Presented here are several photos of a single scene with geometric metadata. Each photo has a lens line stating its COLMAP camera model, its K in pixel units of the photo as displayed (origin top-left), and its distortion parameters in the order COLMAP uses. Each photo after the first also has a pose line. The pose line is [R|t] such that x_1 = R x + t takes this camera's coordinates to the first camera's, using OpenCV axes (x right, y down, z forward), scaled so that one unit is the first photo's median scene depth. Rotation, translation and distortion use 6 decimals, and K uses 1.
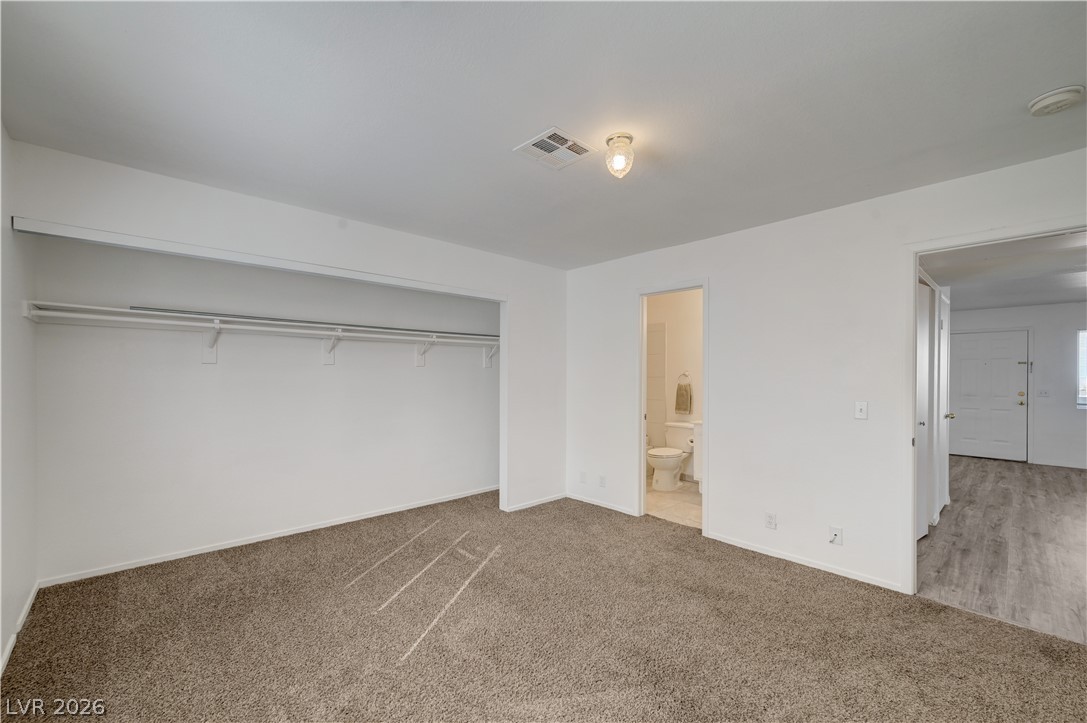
lens RADIAL K [[453.0, 0, 538.1], [0, 453.0, 370.8], [0, 0, 1]] dist [-0.001674, 0.000545]
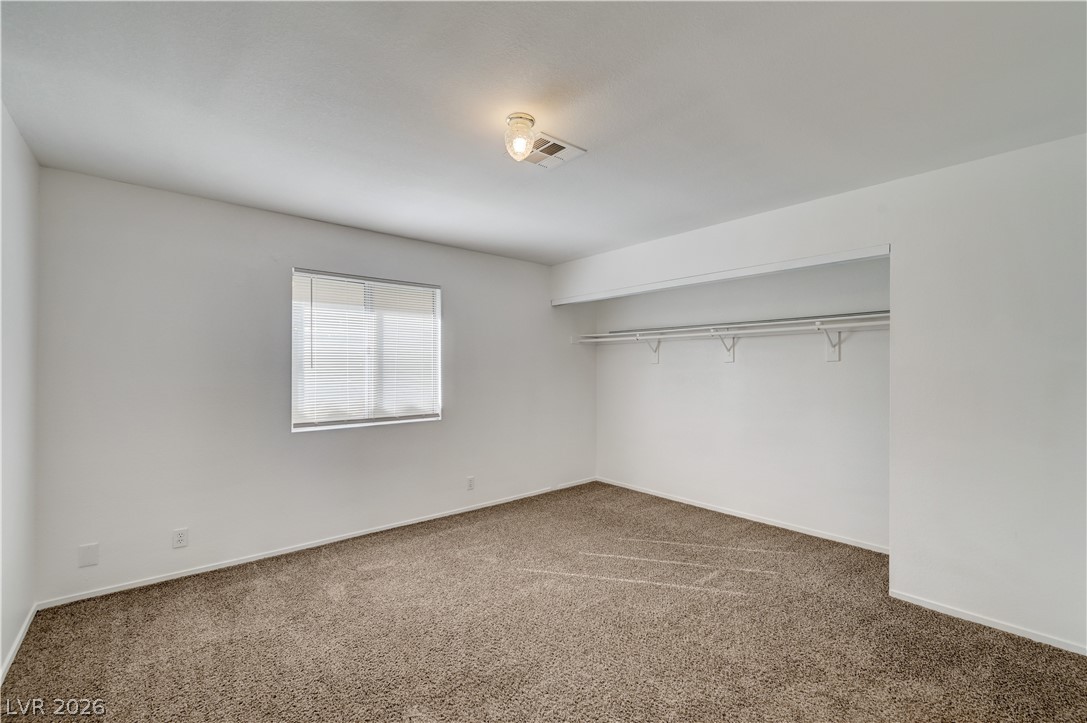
lens RADIAL K [[453.0, 0, 547.9], [0, 453.0, 363.6], [0, 0, 1]] dist [-0.001674, 0.000545]
pose [[-0.027308, -0.016112, -0.999497, 0.671774], [0.007908, 0.999835, -0.016334, 0.004429], [0.999596, -0.008350, -0.027176, 0.659833]]
